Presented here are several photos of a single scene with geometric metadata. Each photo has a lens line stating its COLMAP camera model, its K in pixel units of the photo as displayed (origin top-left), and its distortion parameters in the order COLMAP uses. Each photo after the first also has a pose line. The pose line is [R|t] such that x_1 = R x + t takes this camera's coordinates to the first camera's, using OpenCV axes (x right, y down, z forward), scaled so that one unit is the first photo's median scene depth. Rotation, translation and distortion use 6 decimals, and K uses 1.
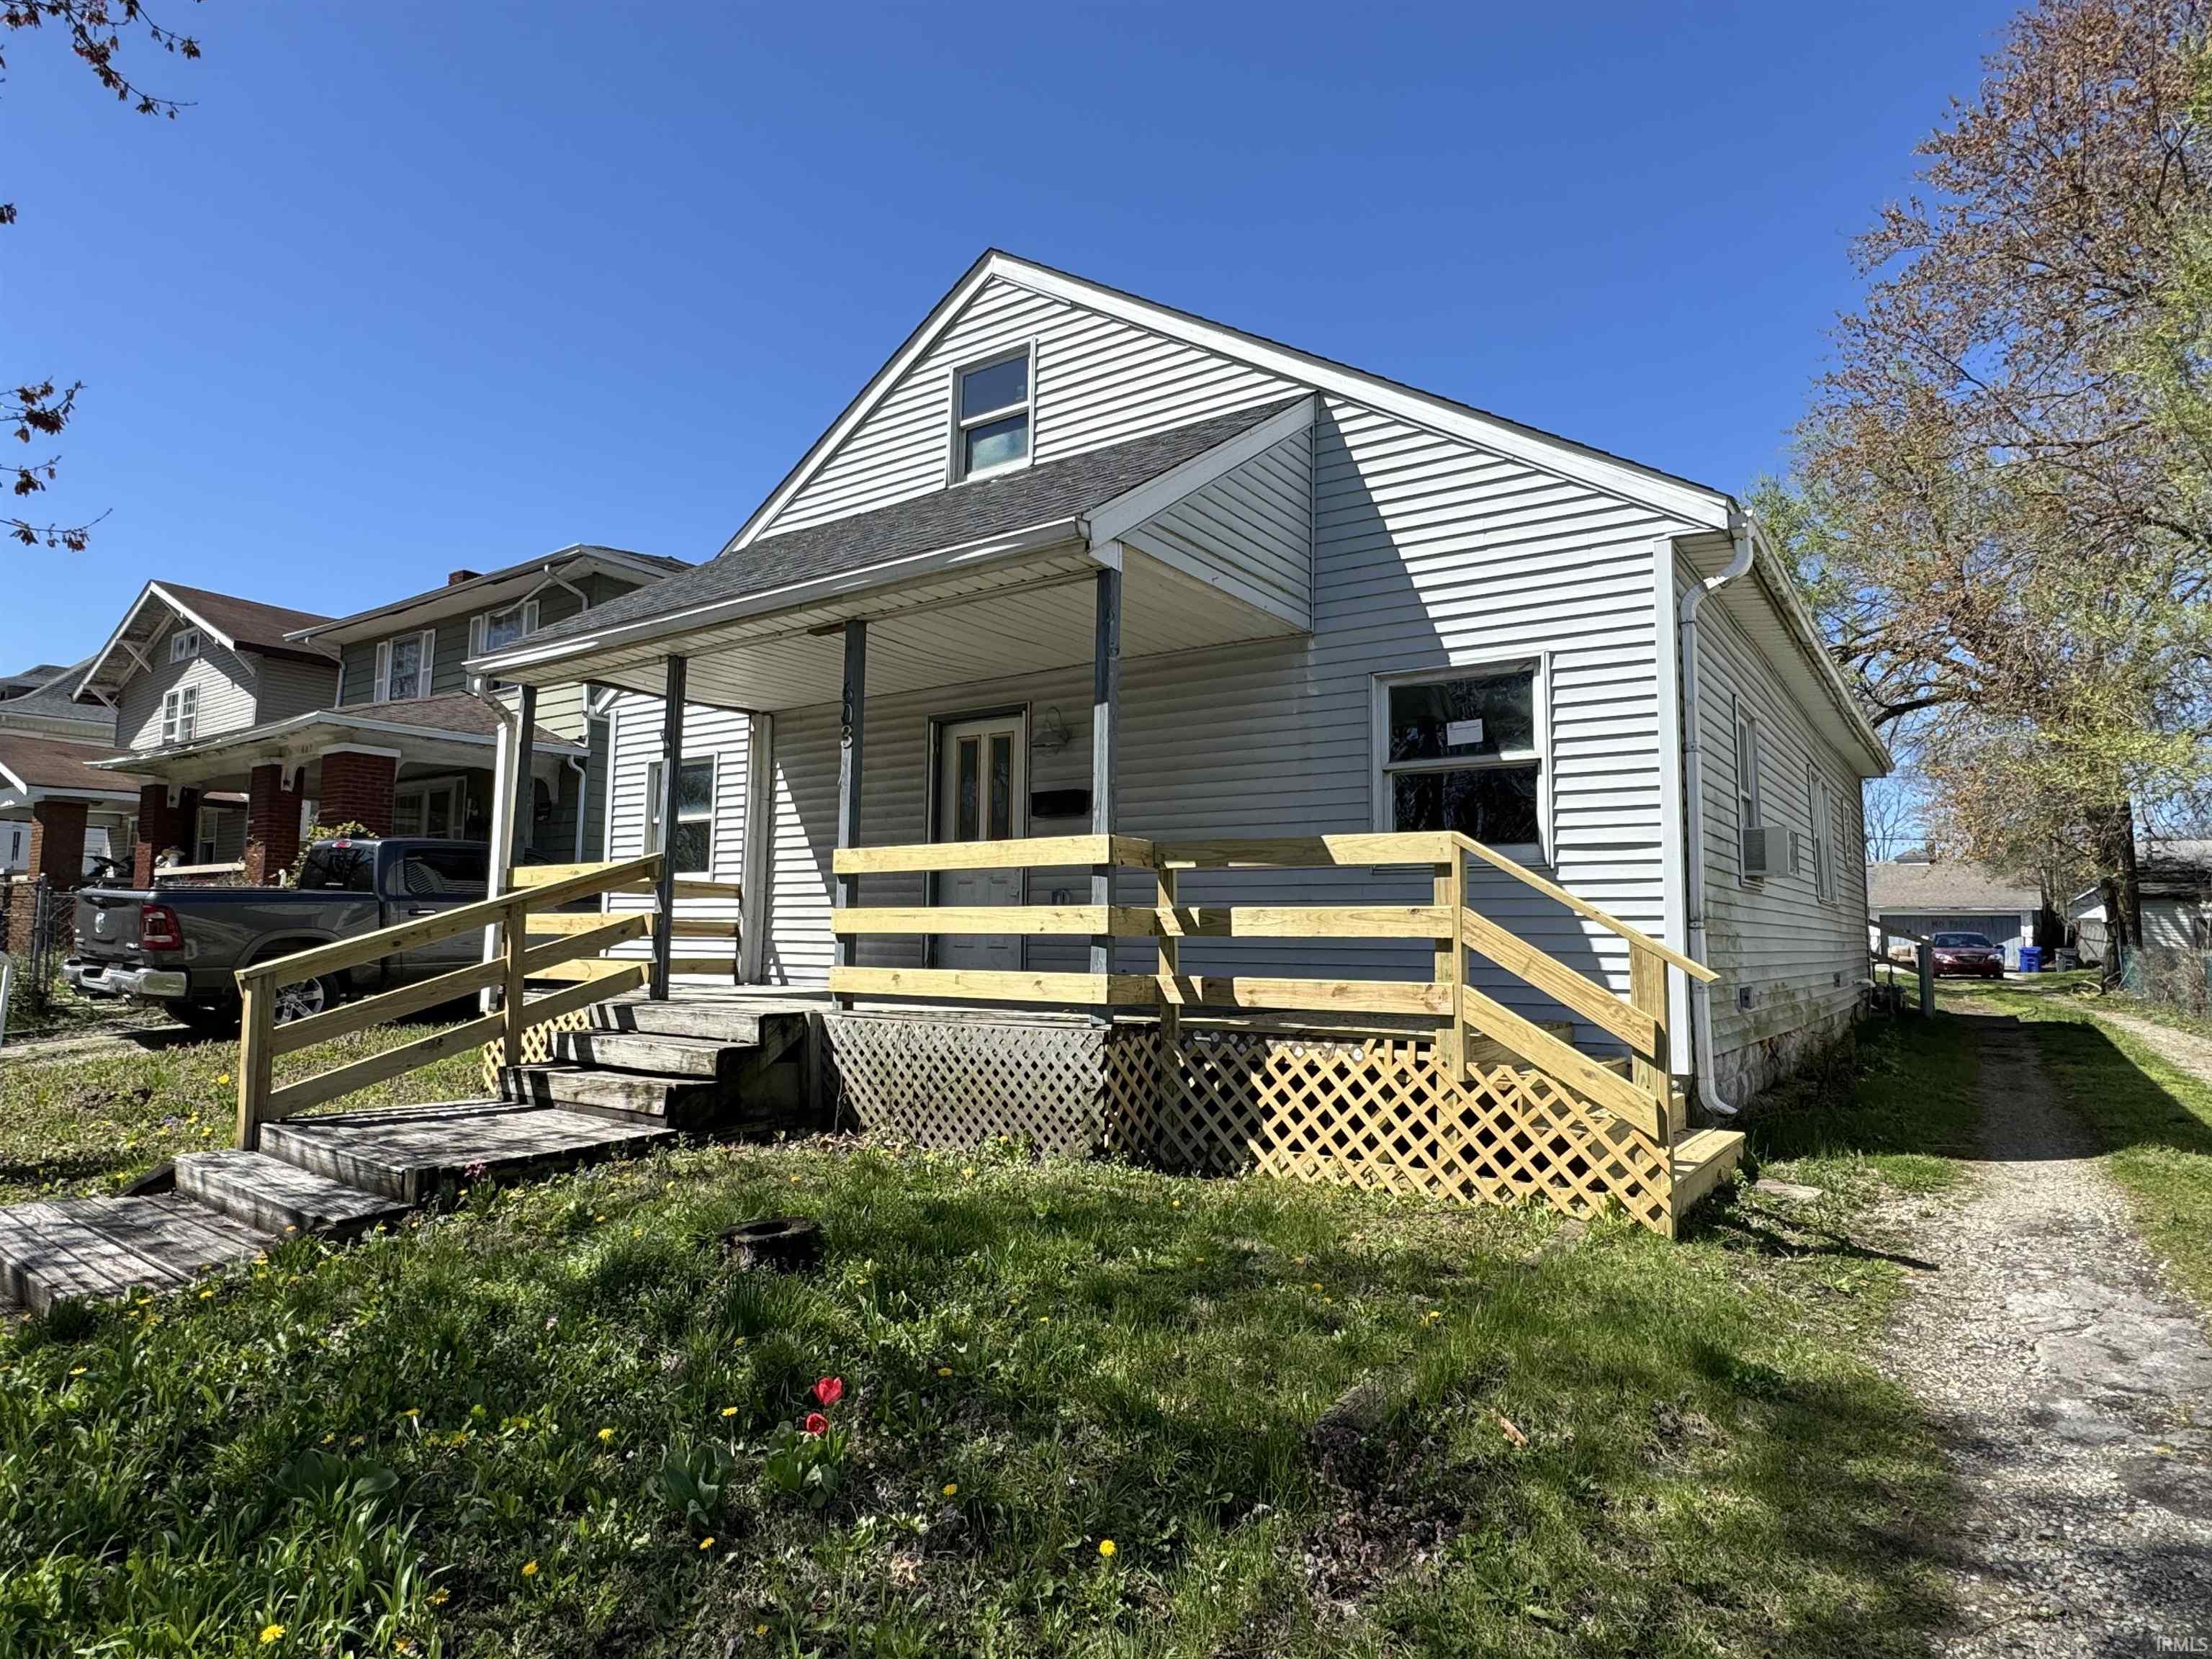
lens RADIAL K [[1387.6, 0, 1112.3], [0, 1387.6, 824.8], [0, 0, 1]] dist [-0.006629, 0.004133]
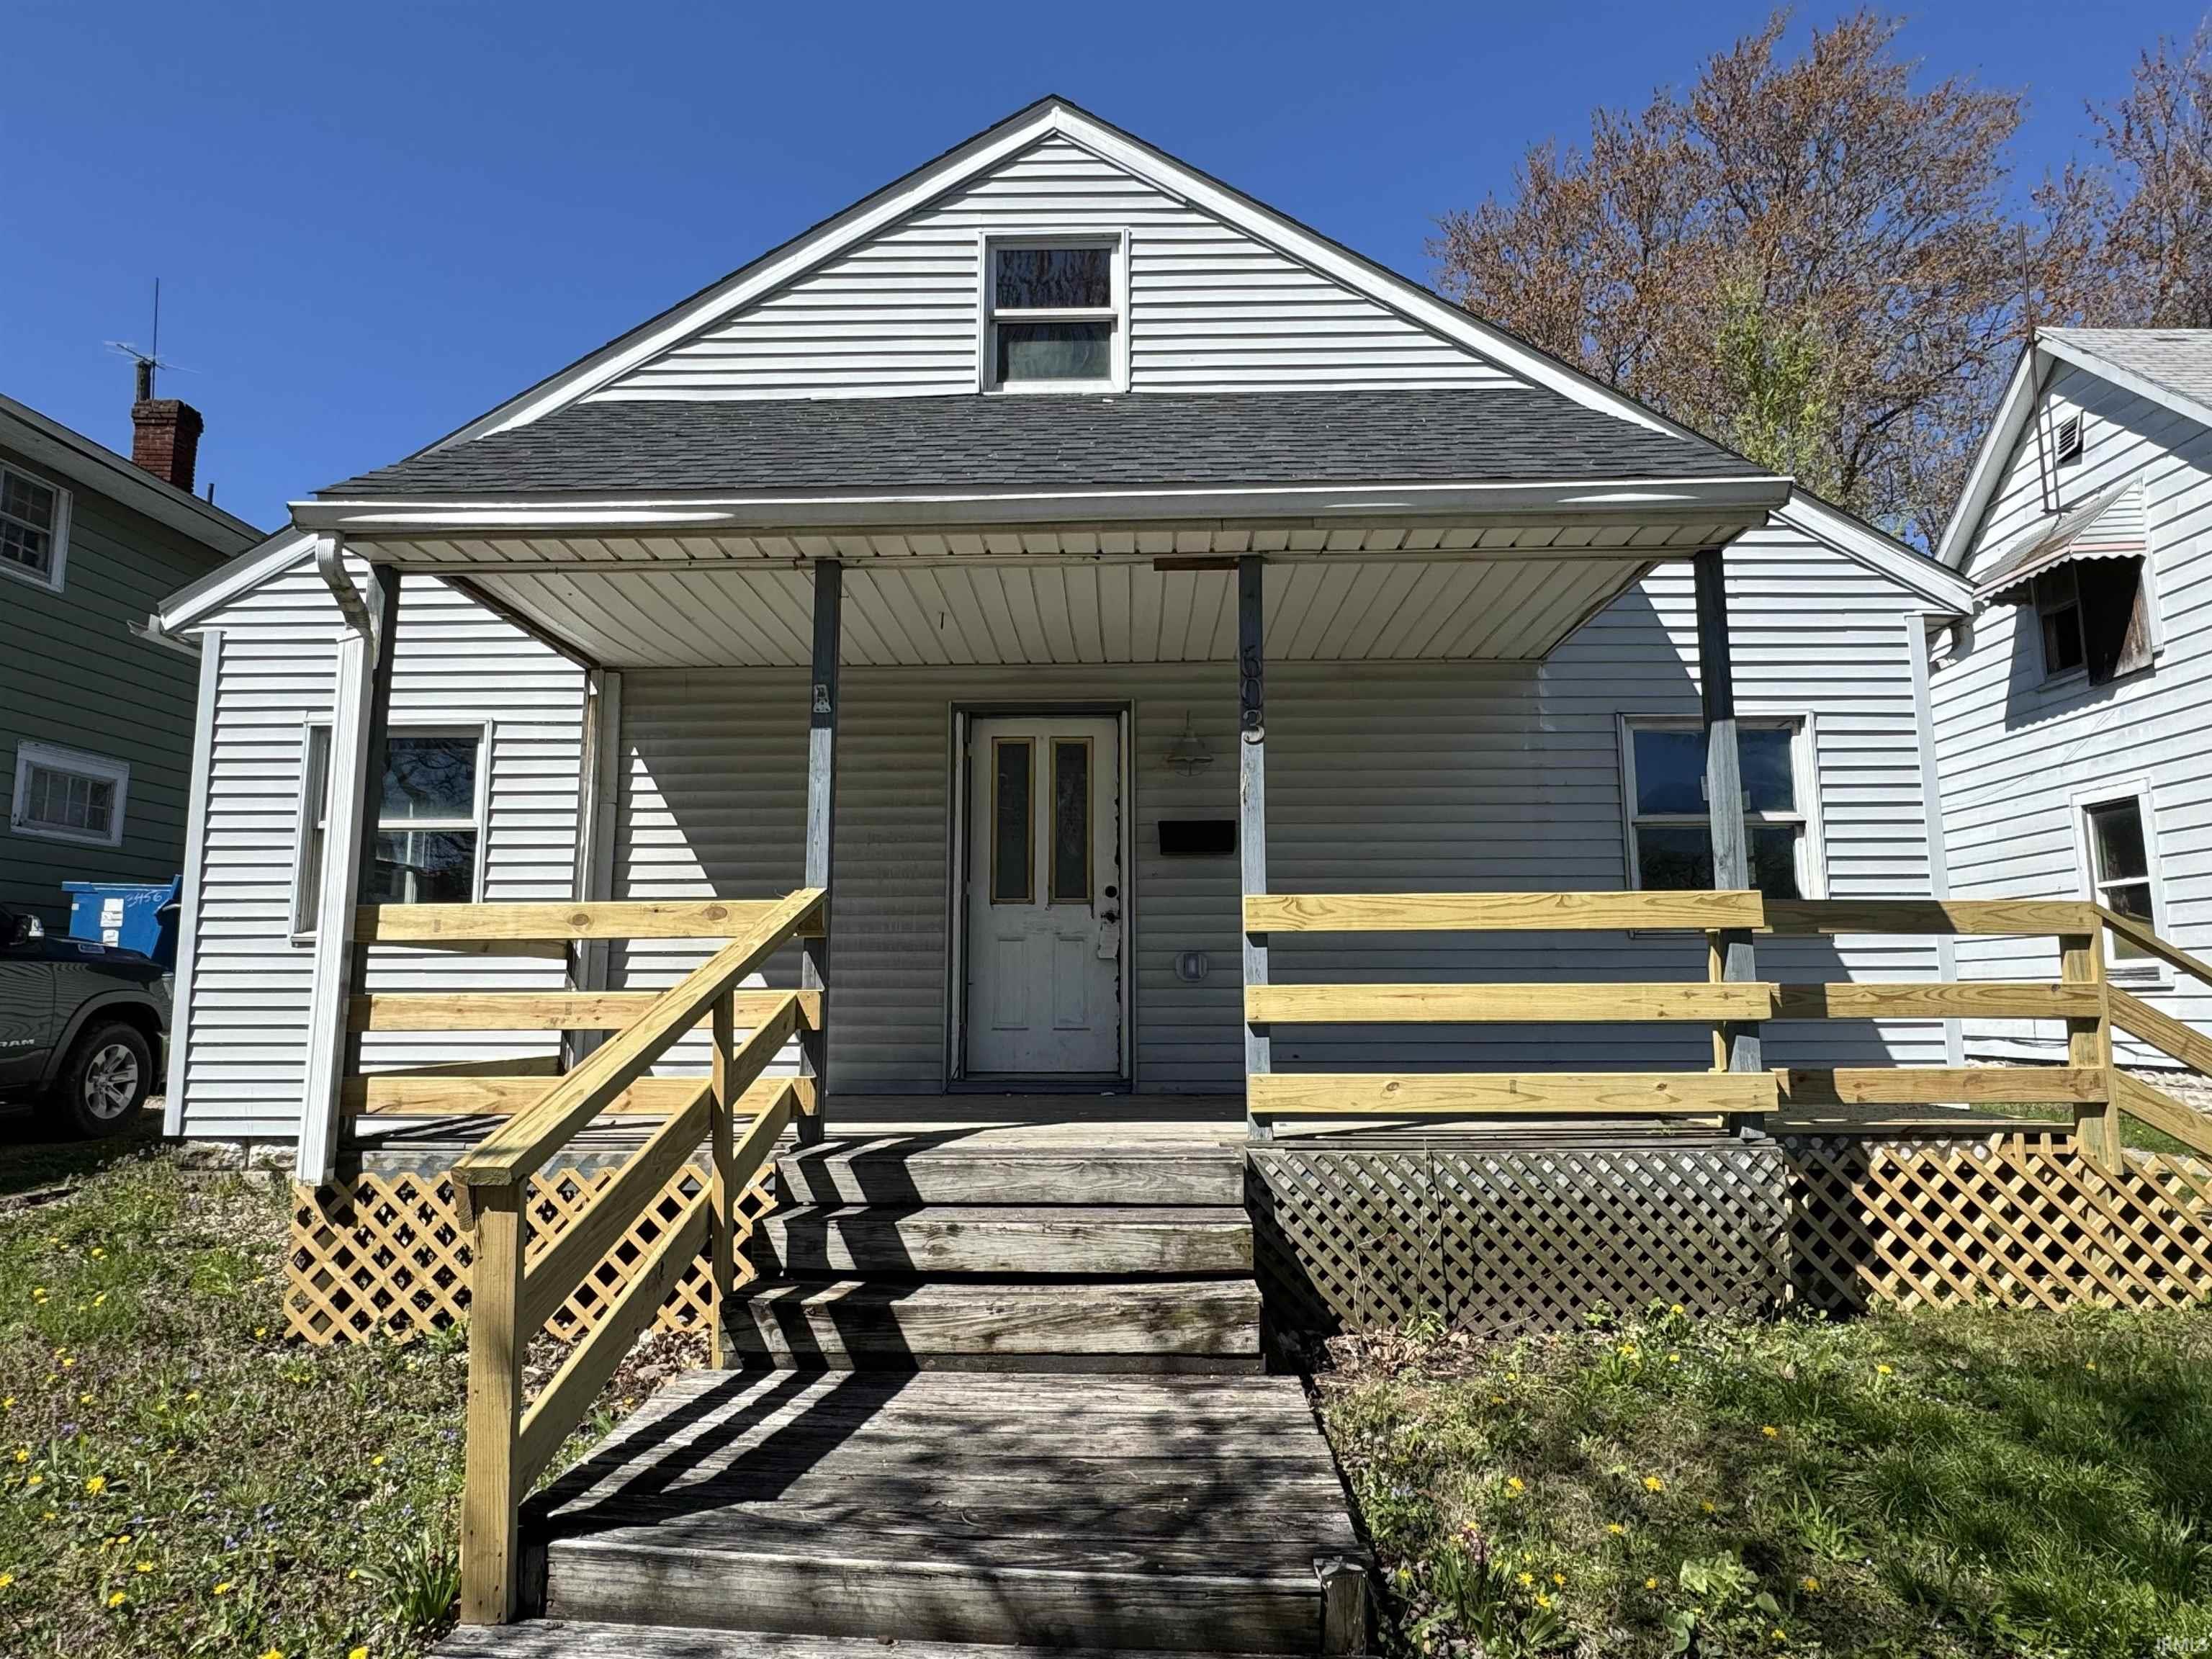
lens RADIAL K [[1387.6, 0, 1104.0], [0, 1387.6, 823.4], [0, 0, 1]] dist [-0.006629, 0.004133]
pose [[0.802439, 0.058242, 0.593886, -0.638770], [-0.038889, 0.998214, -0.045348, 0.016027], [-0.595466, 0.013293, 0.803270, 0.500638]]
